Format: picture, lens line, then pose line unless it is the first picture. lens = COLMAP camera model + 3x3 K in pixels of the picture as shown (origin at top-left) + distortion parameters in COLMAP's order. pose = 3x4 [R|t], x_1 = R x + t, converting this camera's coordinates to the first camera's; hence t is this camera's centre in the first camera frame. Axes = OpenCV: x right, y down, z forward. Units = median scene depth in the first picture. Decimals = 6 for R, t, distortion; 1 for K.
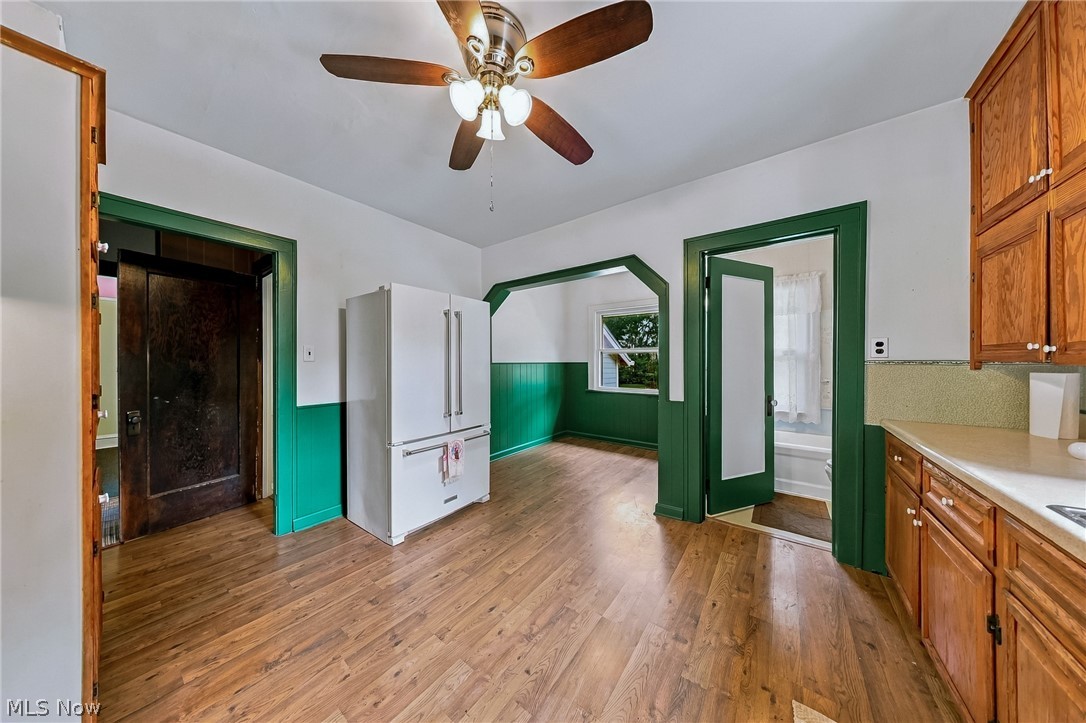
lens RADIAL K [[323.3, 0, 545.1], [0, 323.3, 363.2], [0, 0, 1]] dist [0.000886, 0.000055]
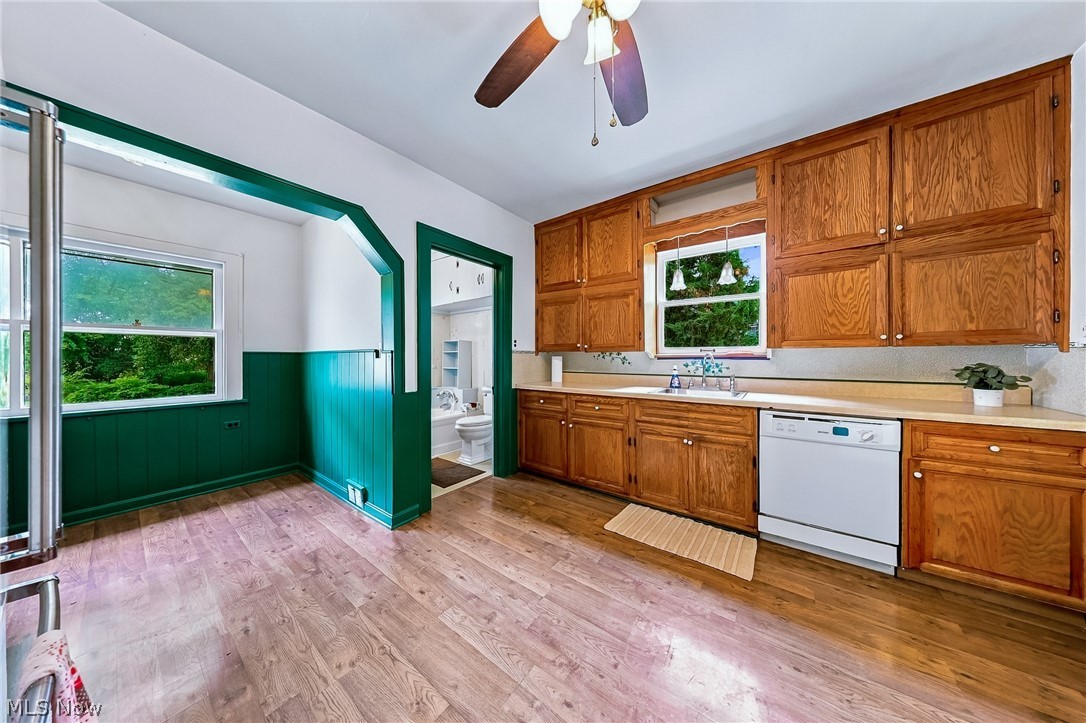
lens RADIAL K [[323.3, 0, 545.0], [0, 323.3, 355.9], [0, 0, 1]] dist [0.000886, 0.000055]
pose [[-0.000683, 0.003059, 0.999995, -0.784698], [0.005880, 0.999978, -0.003055, 0.028950], [-0.999982, 0.005878, -0.000701, 0.931134]]
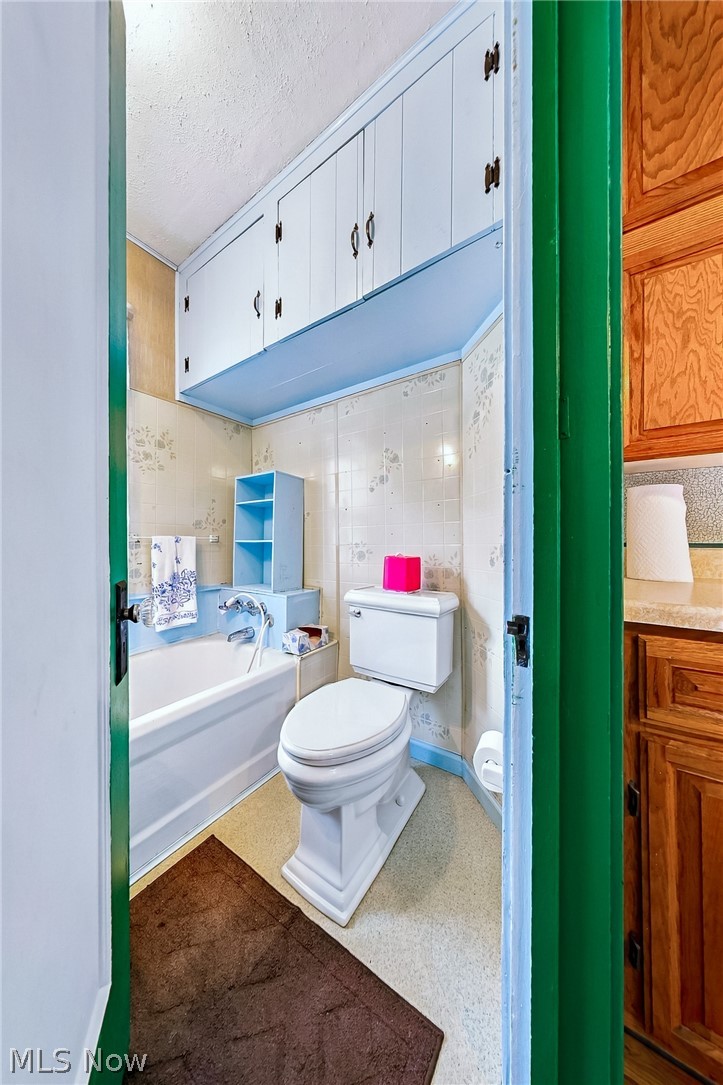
lens RADIAL K [[323.0, 0, 361.0], [0, 323.0, 540.4], [0, 0, 1]] dist [0.000886, 0.000055]
pose [[-0.050287, 0.002620, 0.998731, 0.778359], [0.002804, 0.999993, -0.002482, 0.119101], [-0.998731, 0.002675, -0.050294, 1.405039]]
